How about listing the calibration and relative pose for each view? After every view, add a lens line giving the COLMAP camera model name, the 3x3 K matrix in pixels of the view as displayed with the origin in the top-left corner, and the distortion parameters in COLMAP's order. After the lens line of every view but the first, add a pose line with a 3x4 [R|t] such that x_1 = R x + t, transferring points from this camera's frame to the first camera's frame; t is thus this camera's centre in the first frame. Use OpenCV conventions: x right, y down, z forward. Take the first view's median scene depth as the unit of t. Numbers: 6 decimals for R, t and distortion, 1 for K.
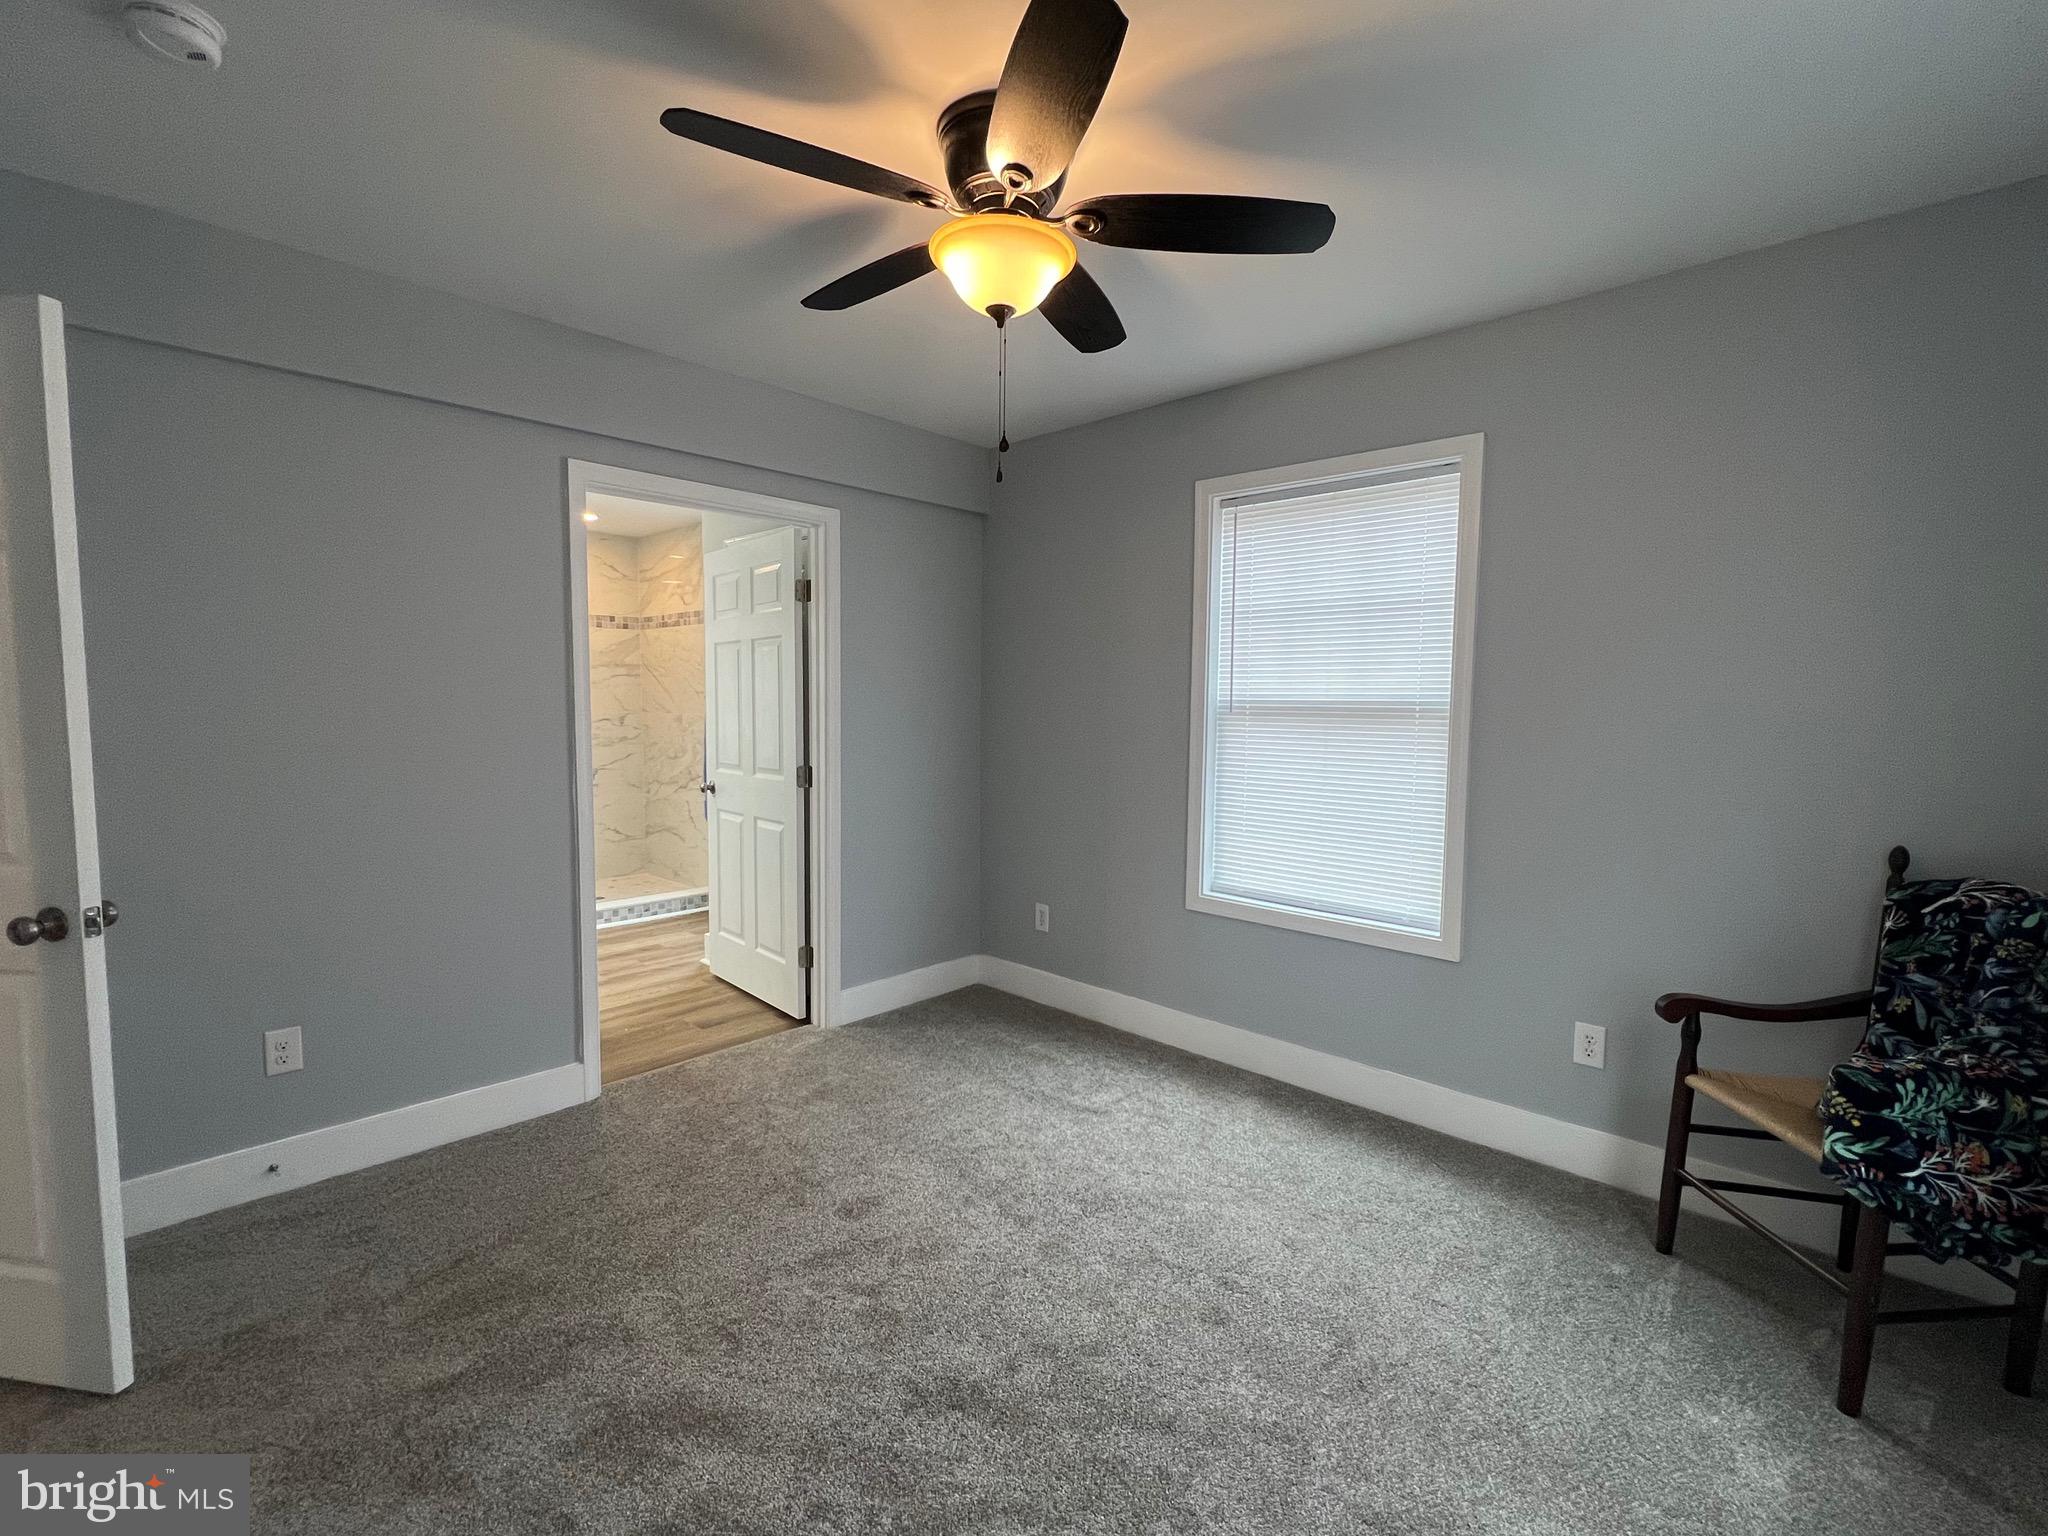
lens RADIAL K [[921.1, 0, 1031.5], [0, 921.1, 765.2], [0, 0, 1]] dist [-0.002384, 0.000398]
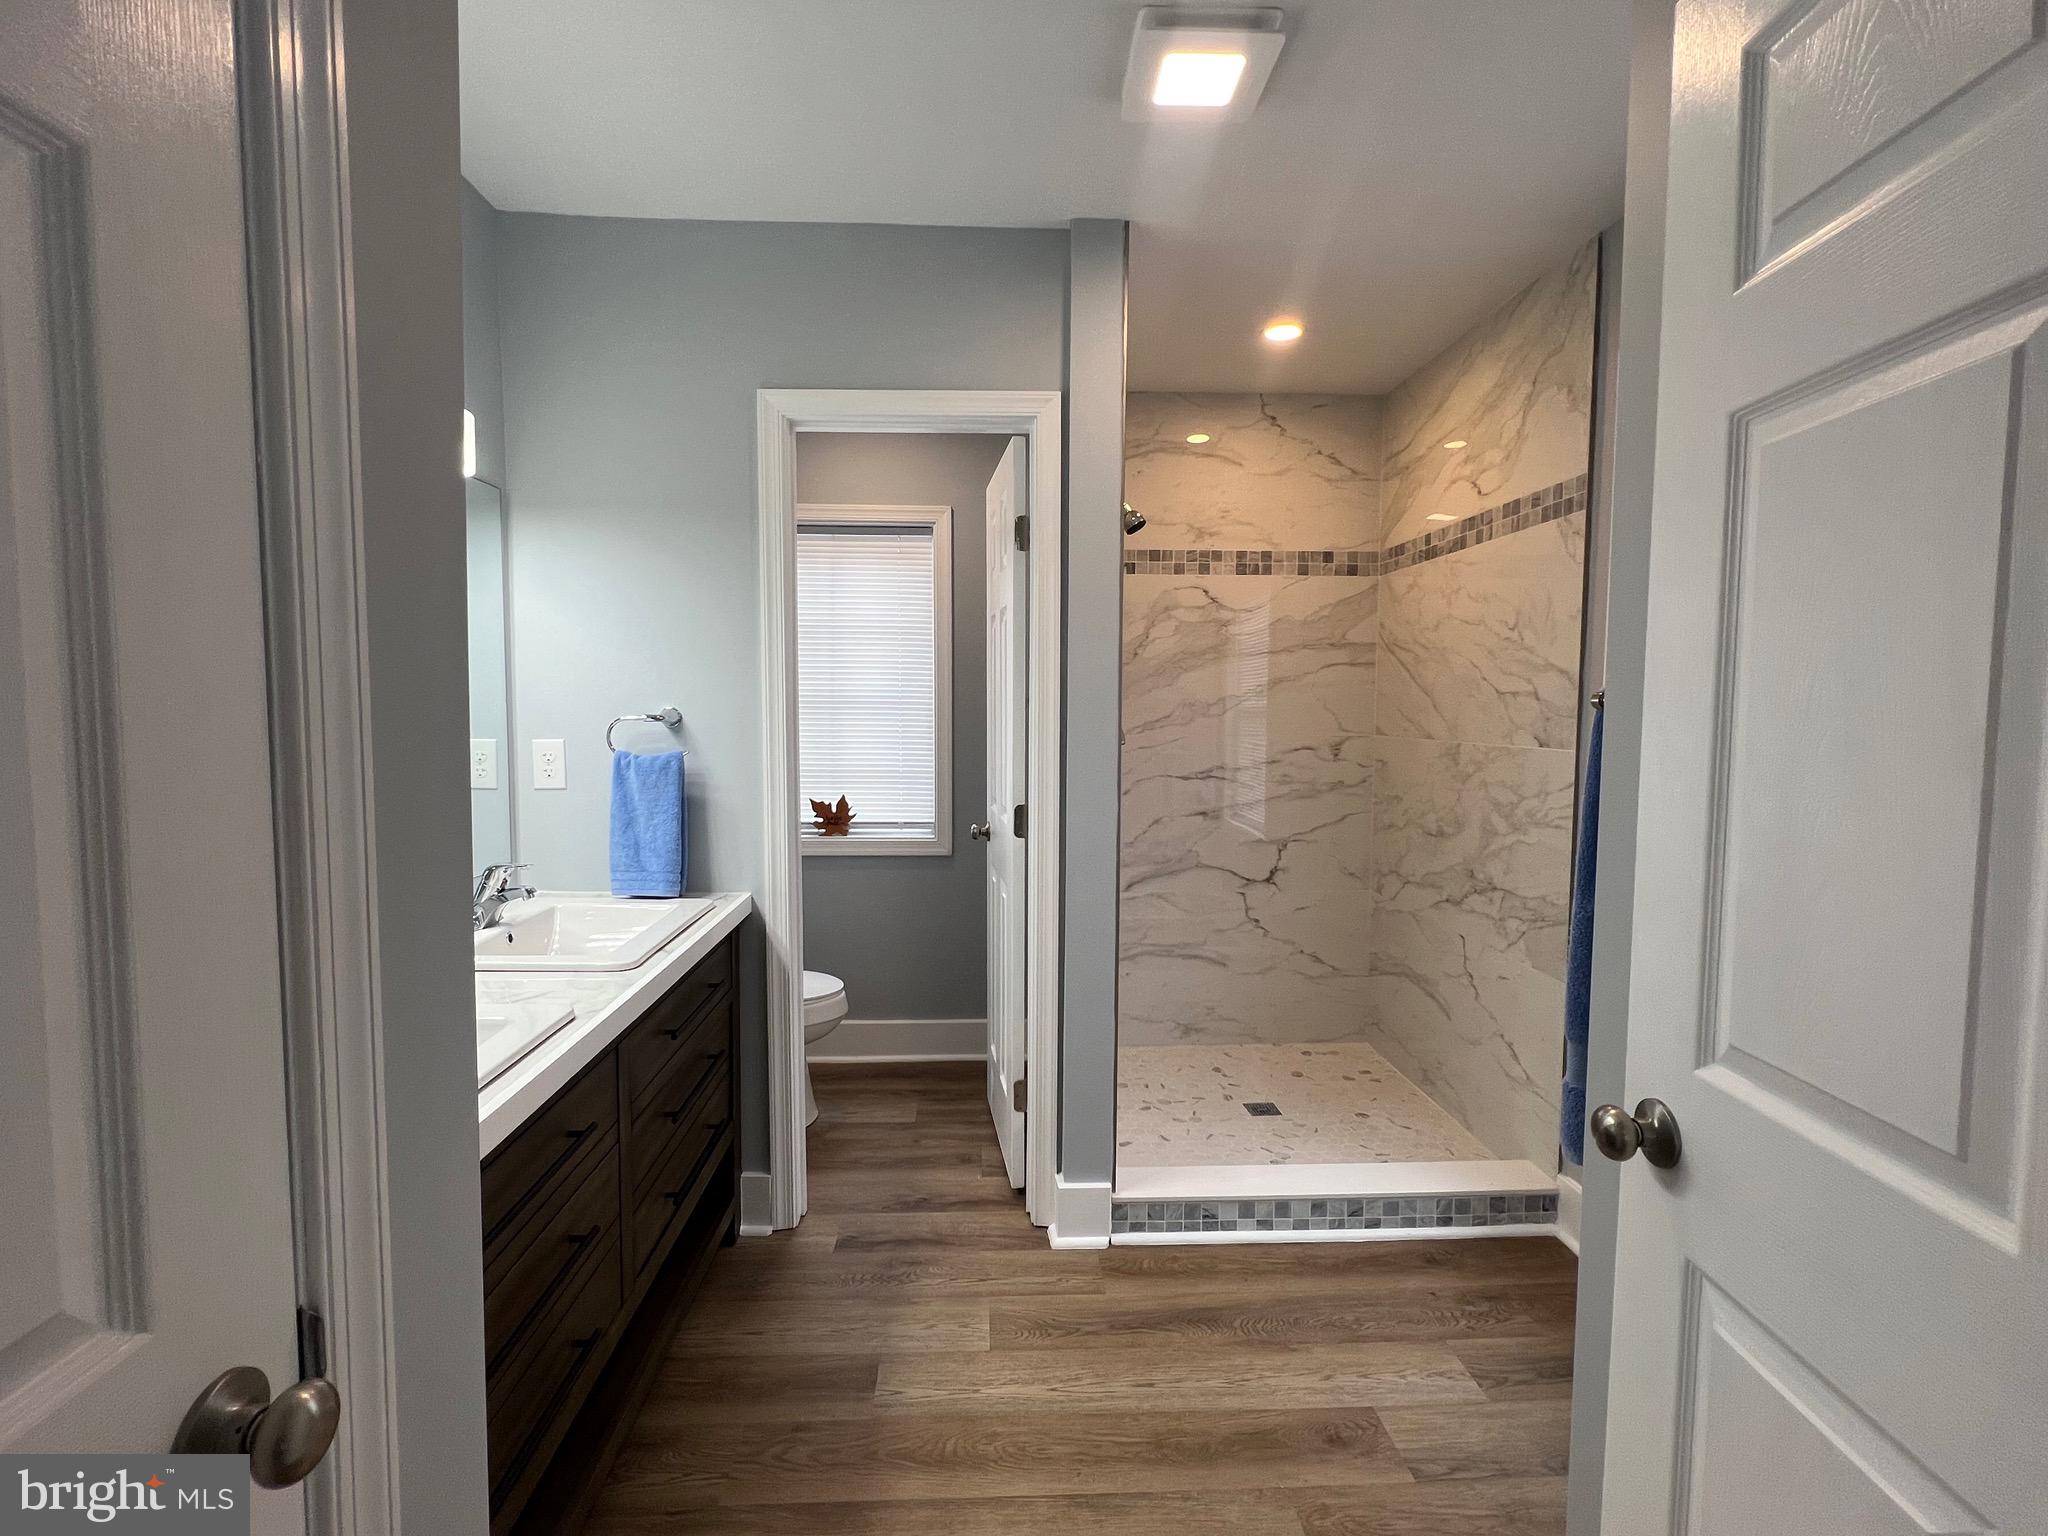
lens RADIAL K [[921.1, 0, 1021.7], [0, 921.1, 768.4], [0, 0, 1]] dist [-0.002384, 0.000398]
pose [[0.712467, 0.042949, -0.700390, -0.207958], [-0.047354, 0.998793, 0.013078, -0.037525], [0.700106, 0.023849, 0.713640, 0.507798]]
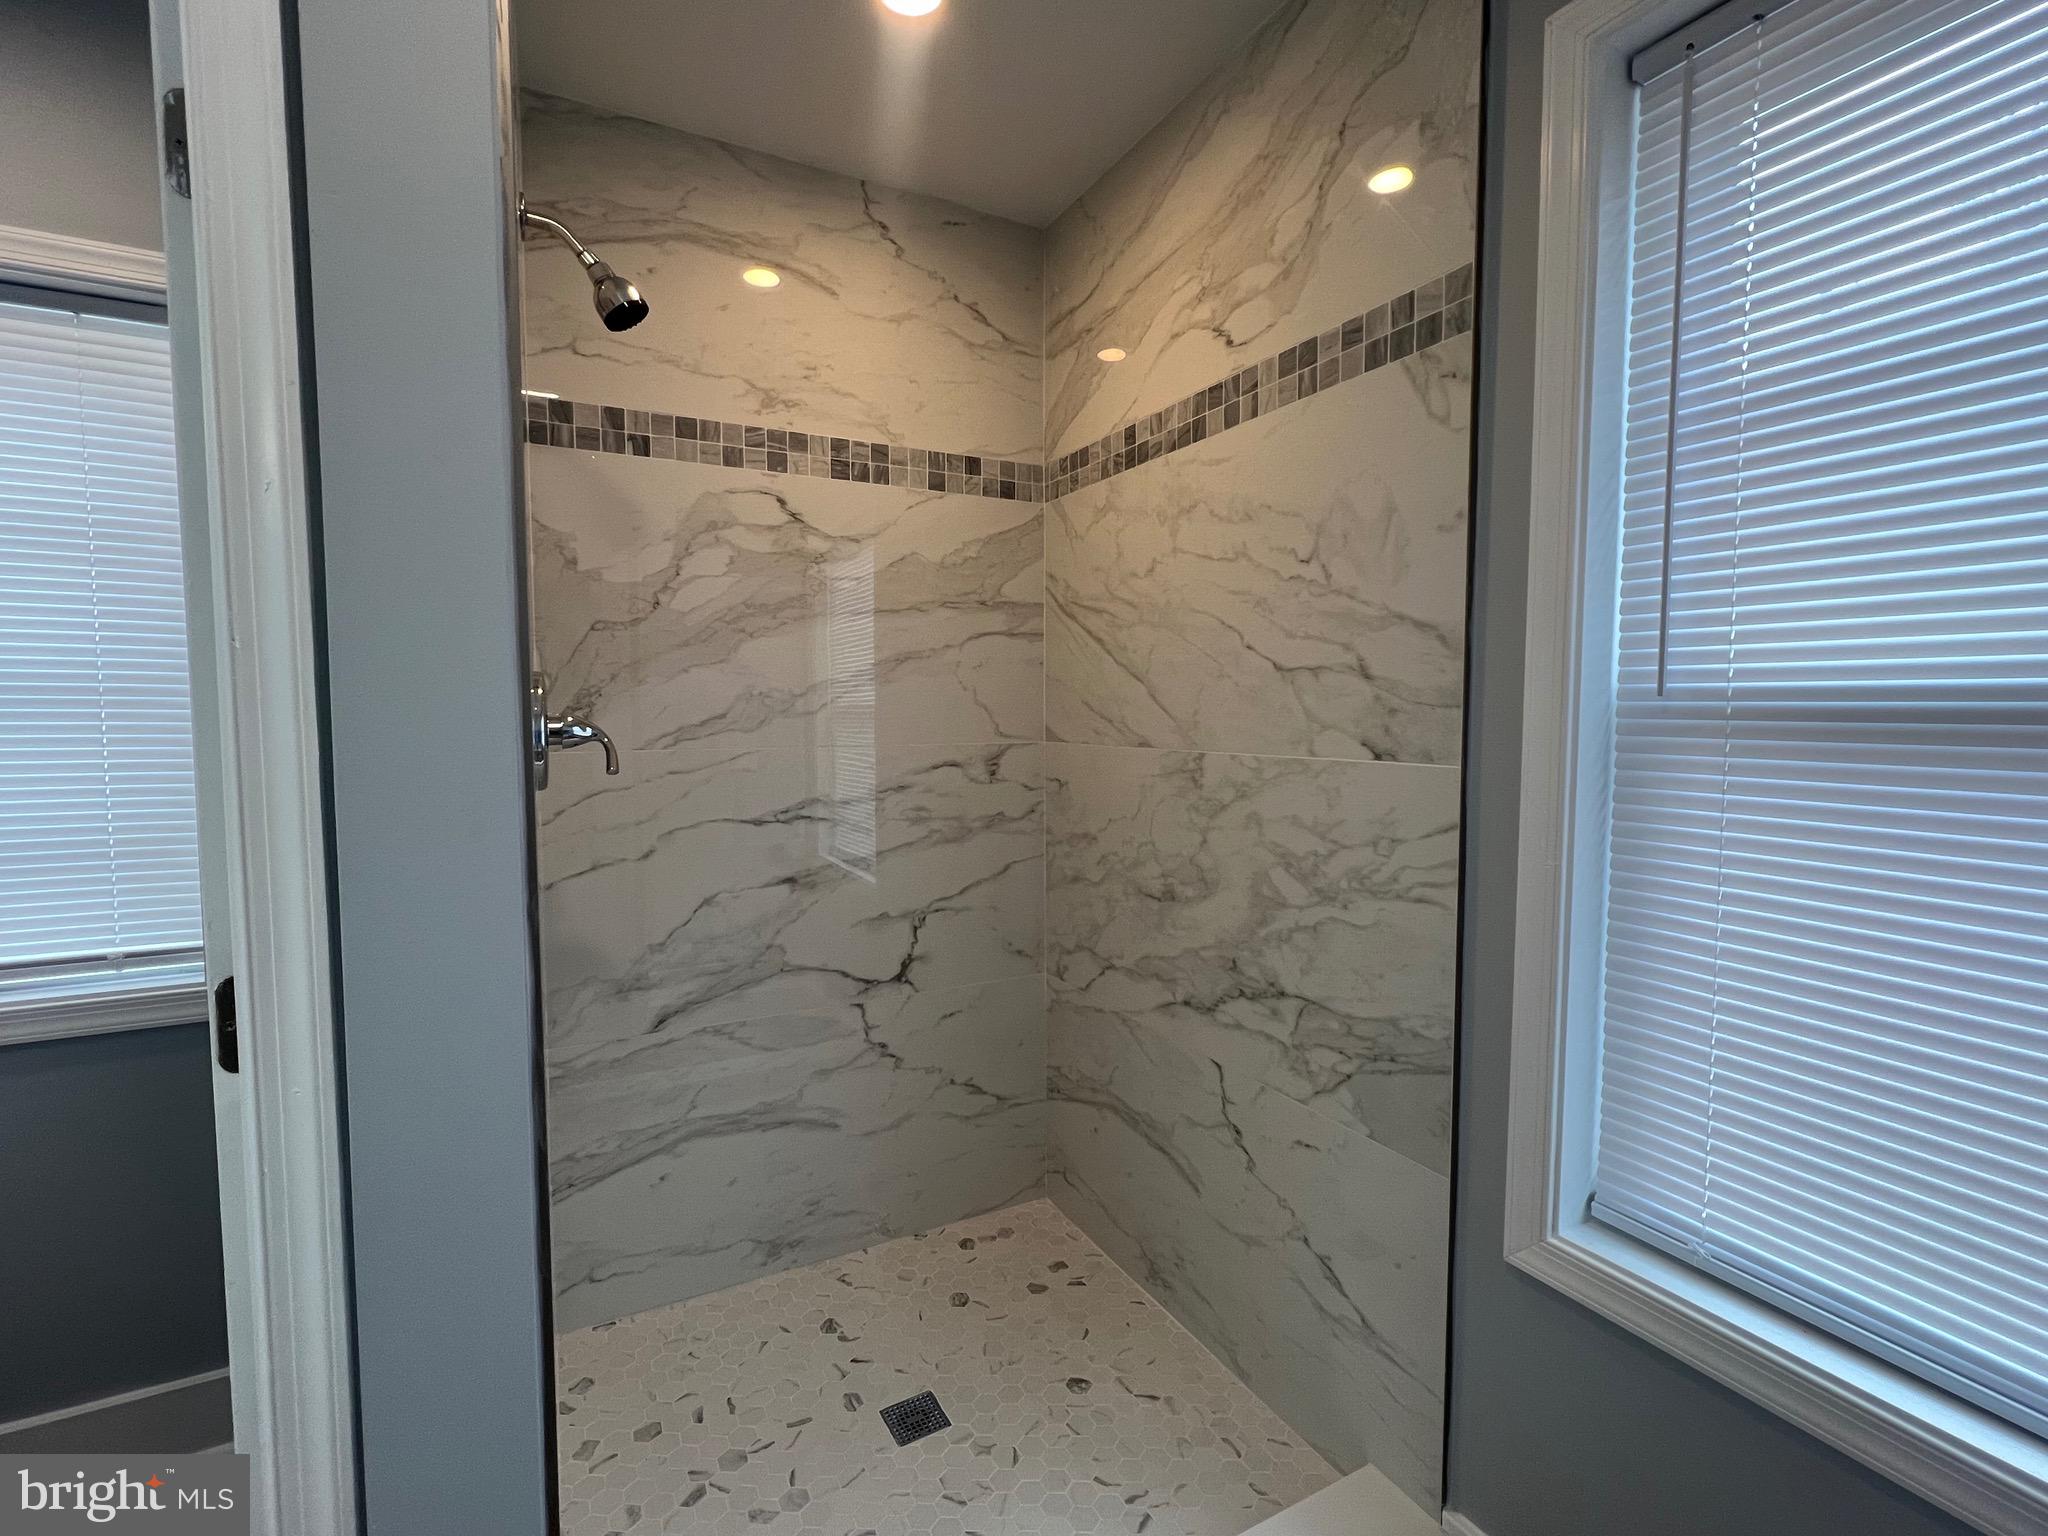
lens RADIAL K [[921.1, 0, 1019.9], [0, 921.1, 767.1], [0, 0, 1]] dist [-0.002384, 0.000398]
pose [[0.944378, 0.011066, -0.328675, -0.328463], [-0.014526, 0.999862, -0.008074, -0.046636], [0.328541, 0.012399, 0.944408, 0.691246]]
